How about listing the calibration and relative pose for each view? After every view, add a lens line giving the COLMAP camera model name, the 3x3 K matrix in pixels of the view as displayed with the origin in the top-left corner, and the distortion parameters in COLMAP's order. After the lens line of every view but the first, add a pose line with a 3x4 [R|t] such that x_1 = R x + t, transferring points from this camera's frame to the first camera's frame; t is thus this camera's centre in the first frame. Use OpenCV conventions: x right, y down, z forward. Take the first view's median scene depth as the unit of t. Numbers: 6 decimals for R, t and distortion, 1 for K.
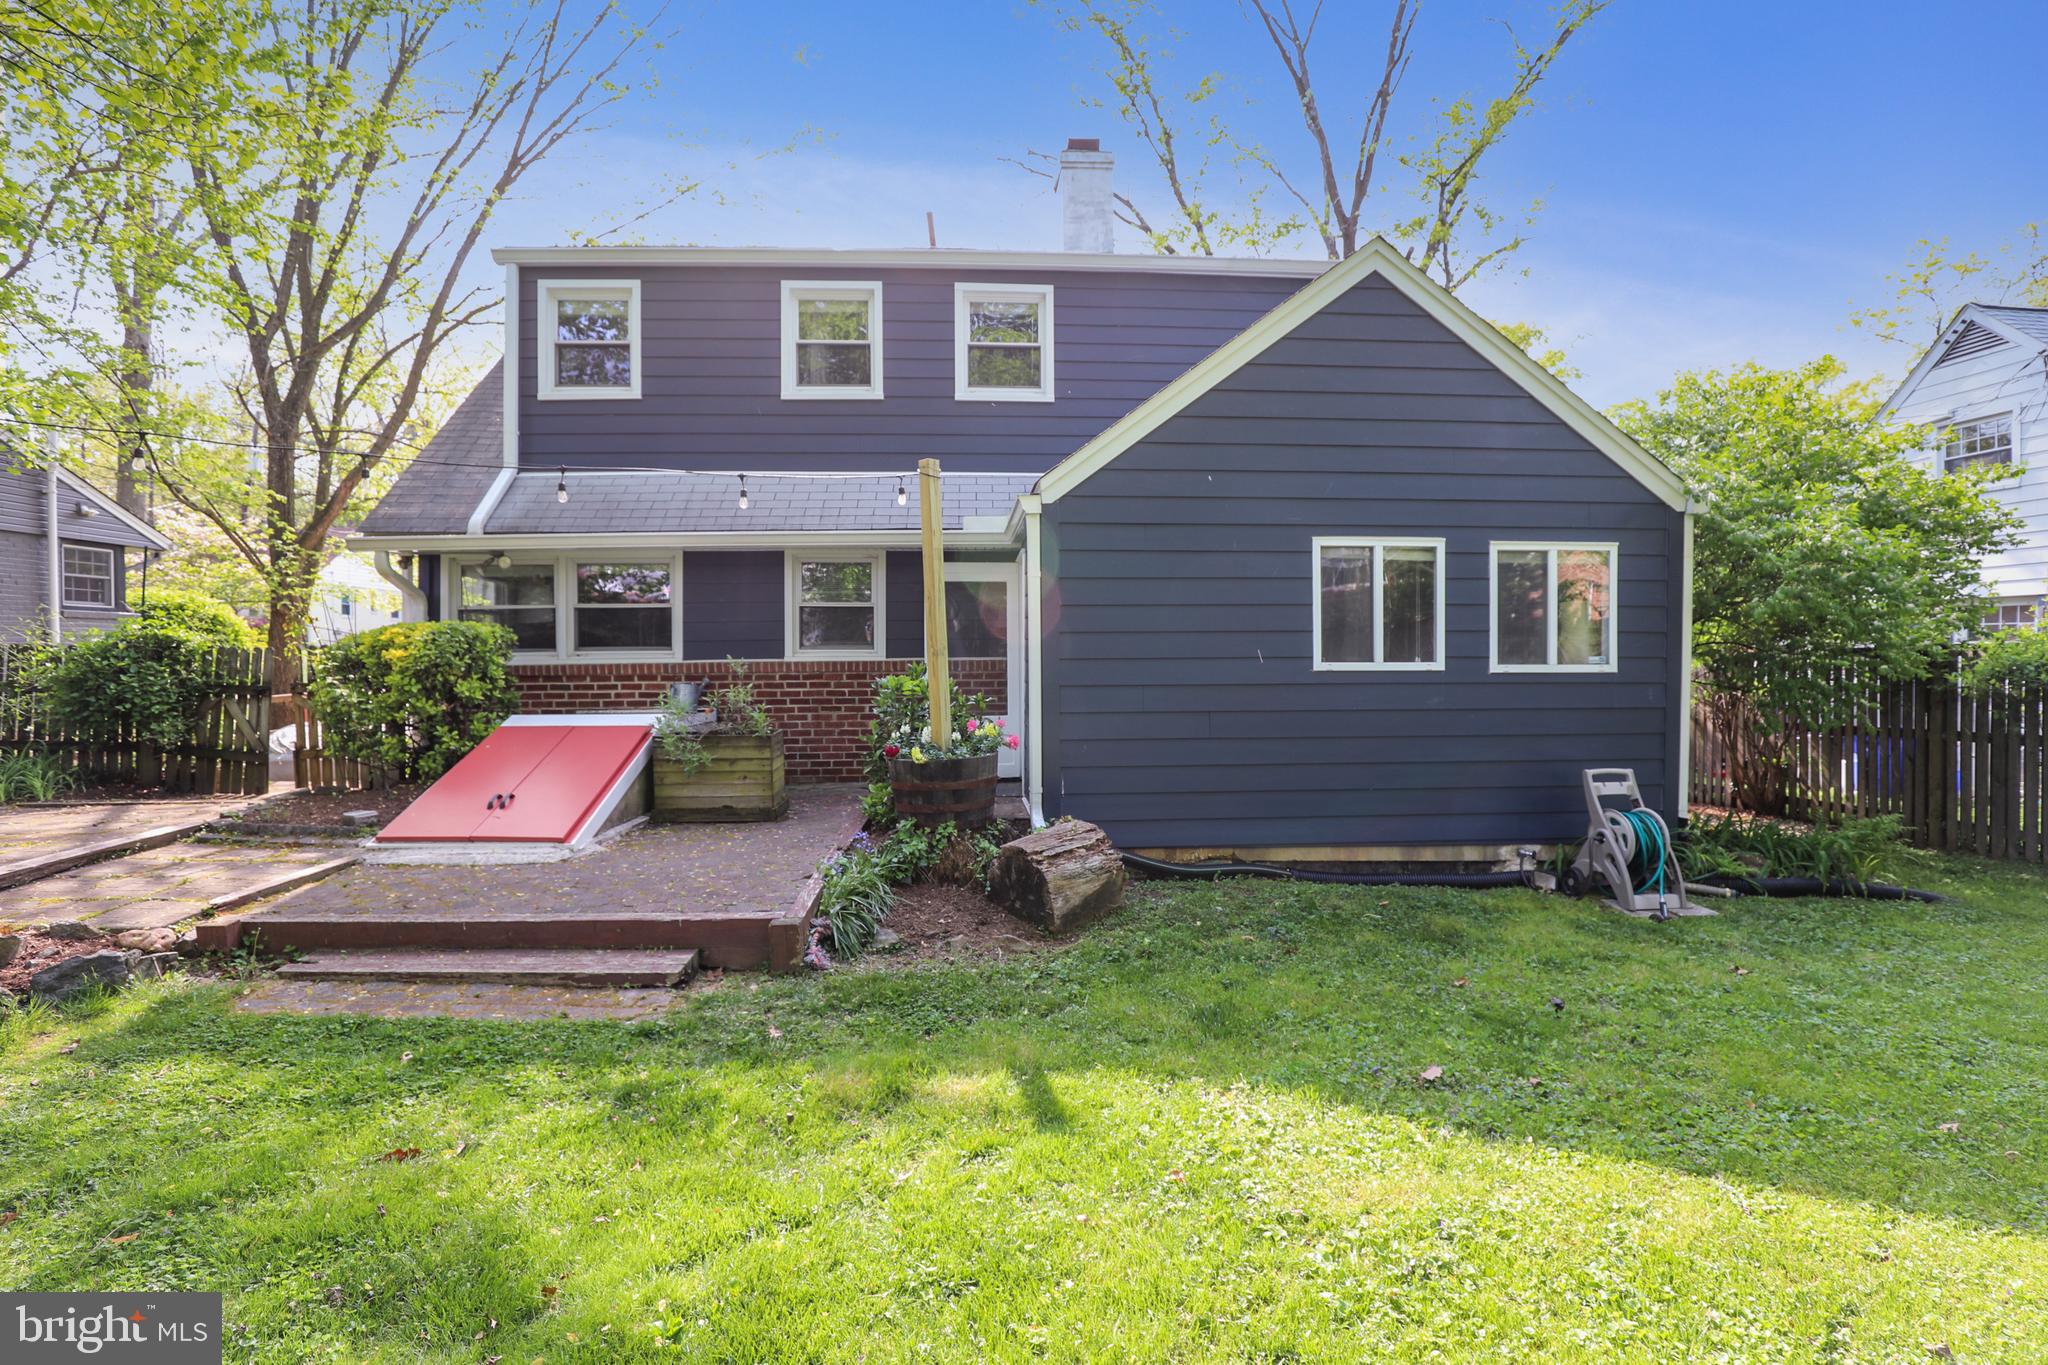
lens RADIAL K [[963.9, 0, 1022.5], [0, 963.9, 643.3], [0, 0, 1]] dist [-0.033473, -0.000236]
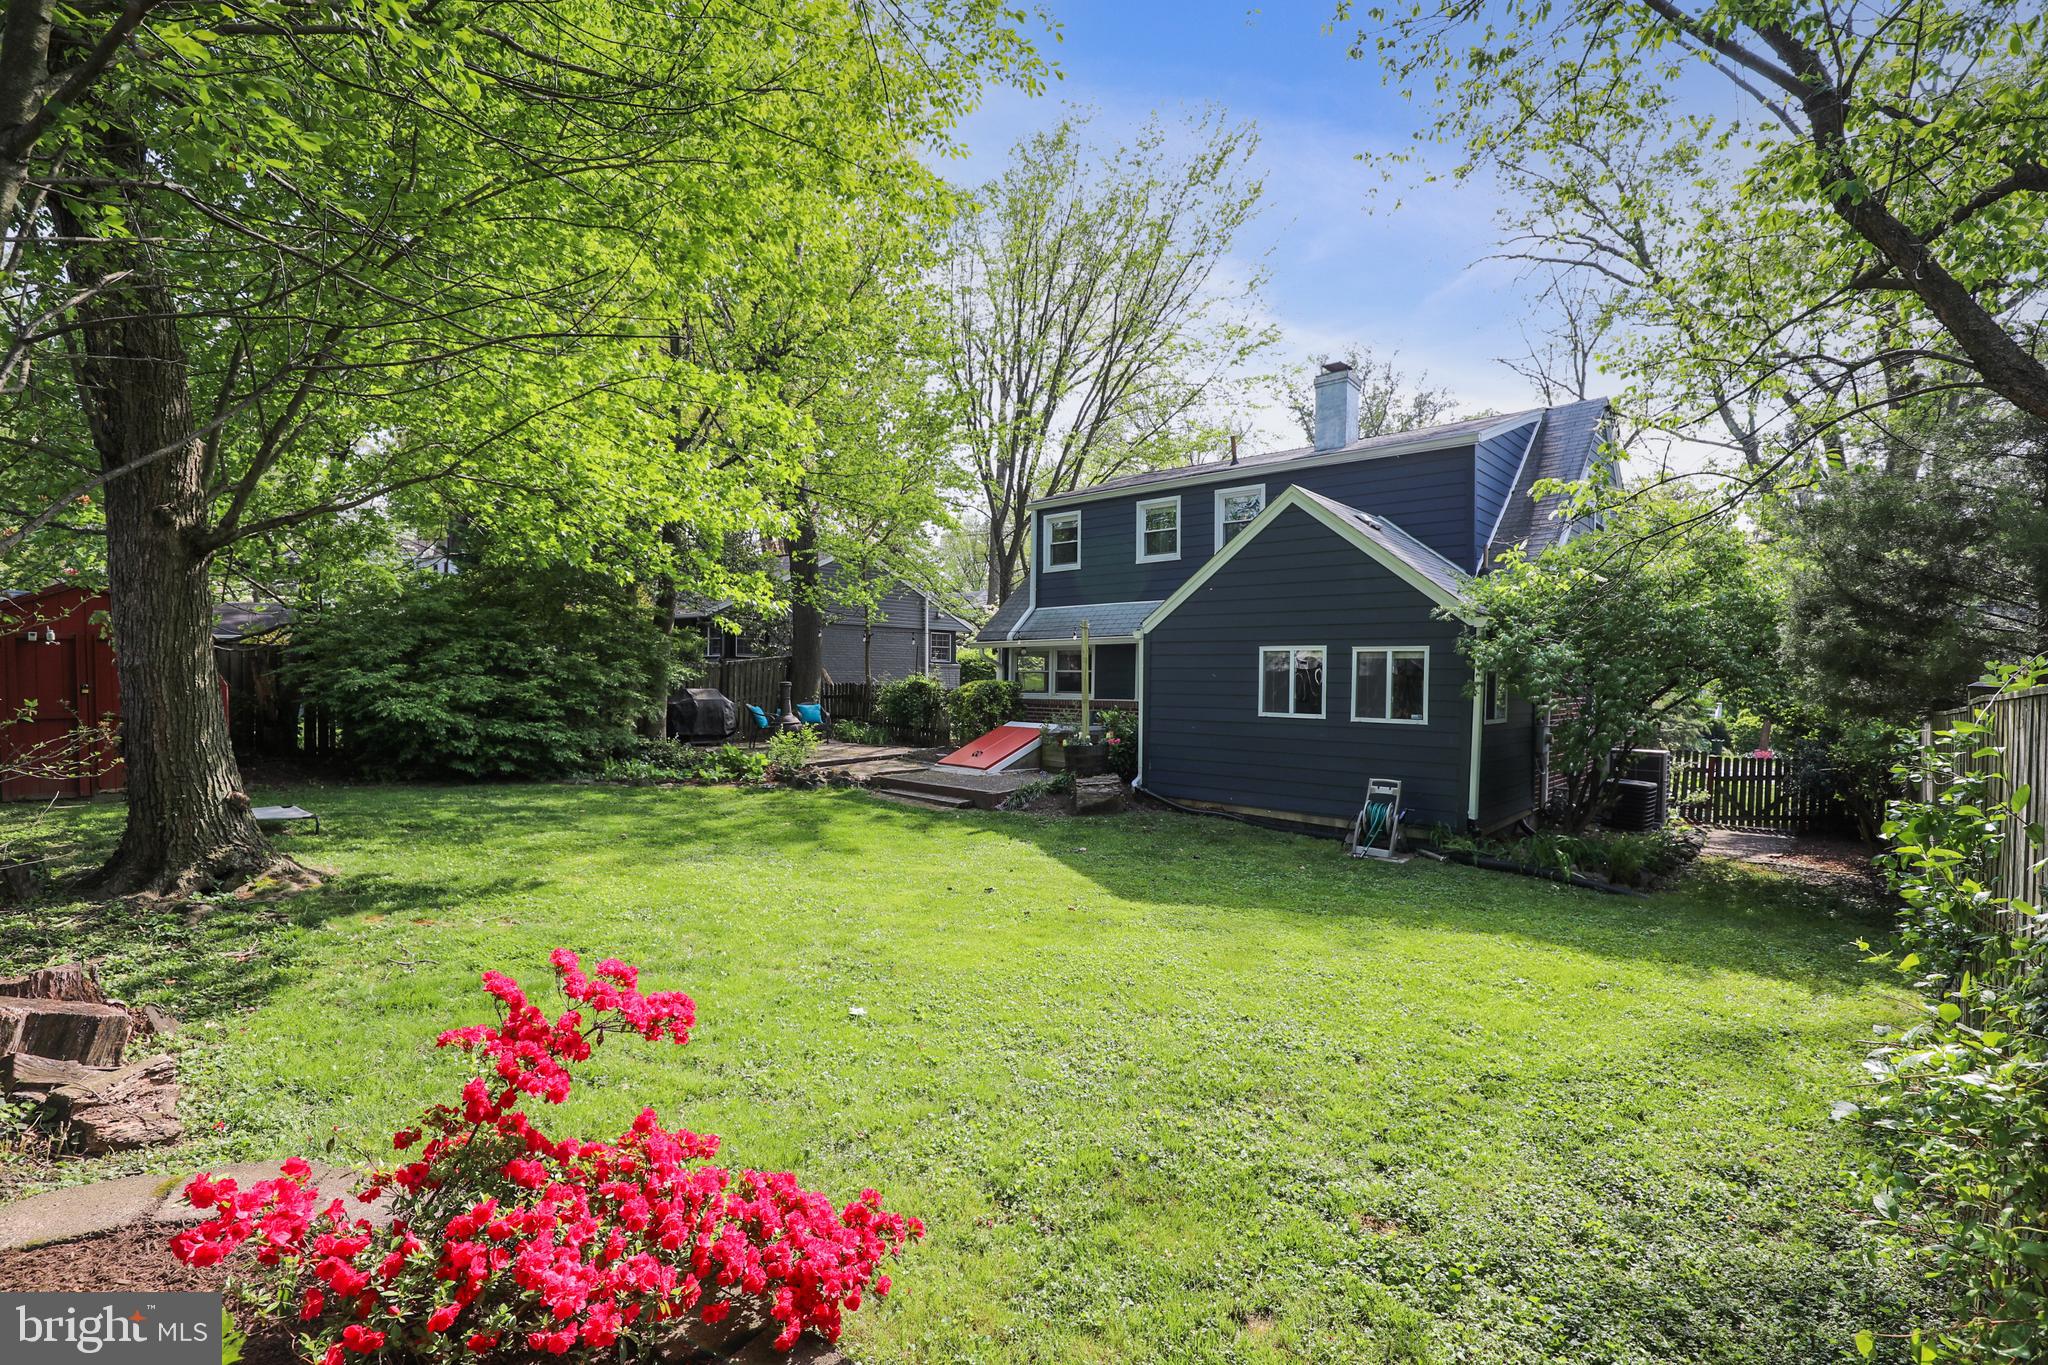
lens RADIAL K [[952.1, 0, 1024.0], [0, 952.1, 682.5], [0, 0, 1]] dist [0.008850, -0.000003]
pose [[0.688004, 0.018093, -0.725481, 1.230675], [-0.011423, 0.999835, 0.014102, -0.054695], [0.725617, -0.001415, 0.688098, -0.588367]]
